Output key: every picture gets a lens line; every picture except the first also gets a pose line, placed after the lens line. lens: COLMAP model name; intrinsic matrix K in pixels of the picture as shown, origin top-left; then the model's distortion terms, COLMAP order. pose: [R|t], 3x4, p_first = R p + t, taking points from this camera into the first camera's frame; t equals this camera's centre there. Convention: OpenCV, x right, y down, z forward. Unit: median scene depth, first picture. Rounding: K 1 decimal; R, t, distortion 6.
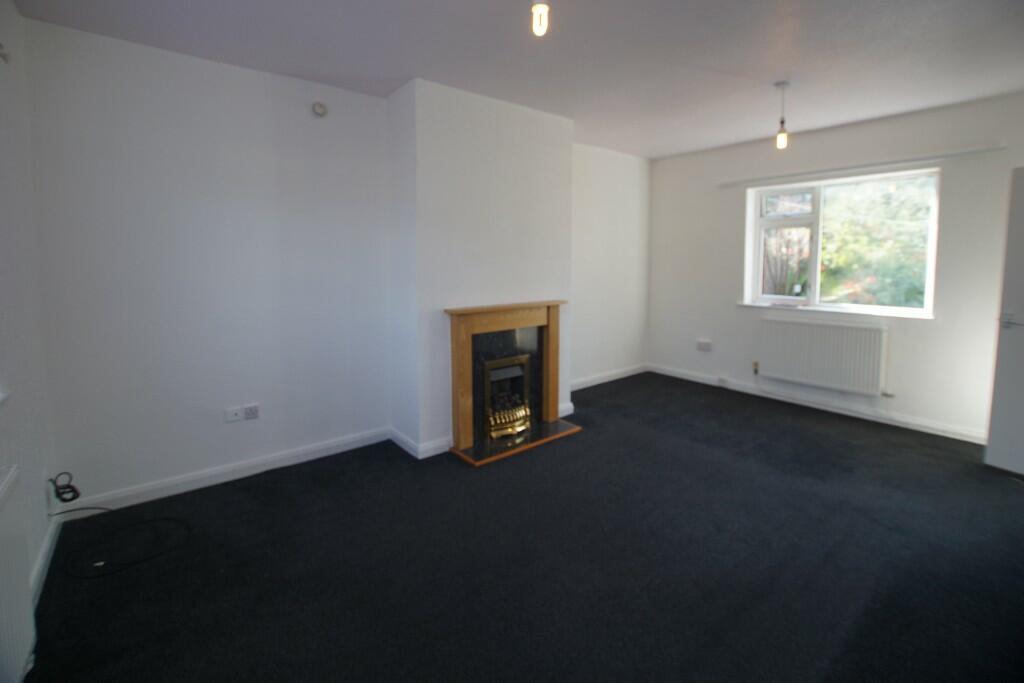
lens RADIAL K [[448.0, 0, 512.0], [0, 448.0, 341.5], [0, 0, 1]] dist [-0.000084, -0.000121]
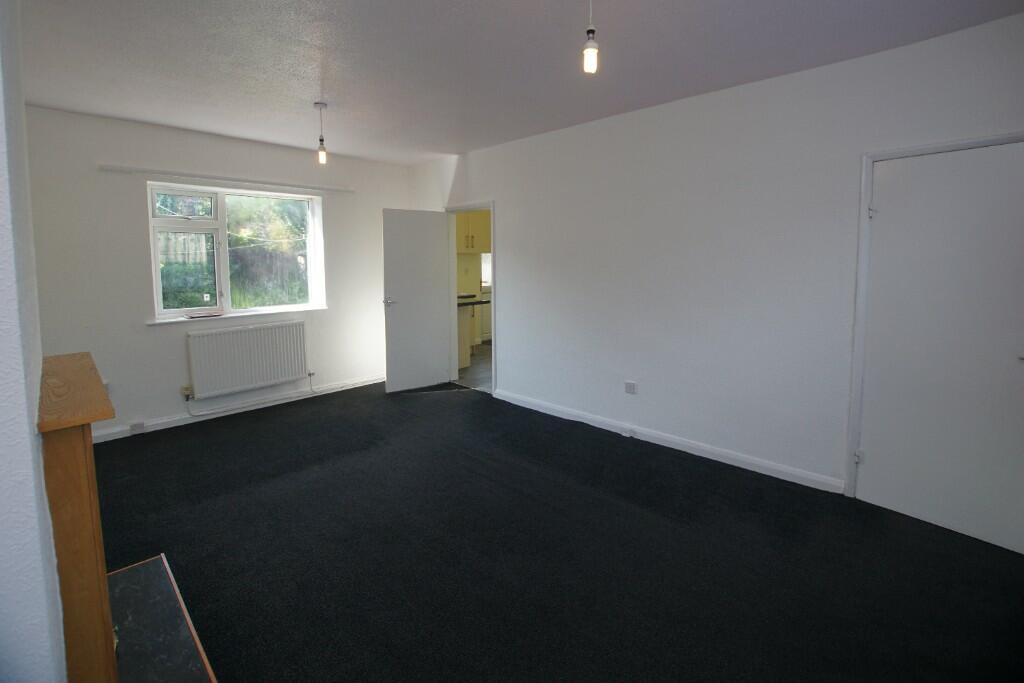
lens RADIAL K [[451.3, 0, 512.0], [0, 451.3, 341.5], [0, 0, 1]] dist [-0.000028, 0.000063]
pose [[-0.104253, -0.179964, 0.978133, -0.390474], [0.189773, 0.961823, 0.197189, -0.099041], [-0.976277, 0.206180, -0.066121, 0.476181]]
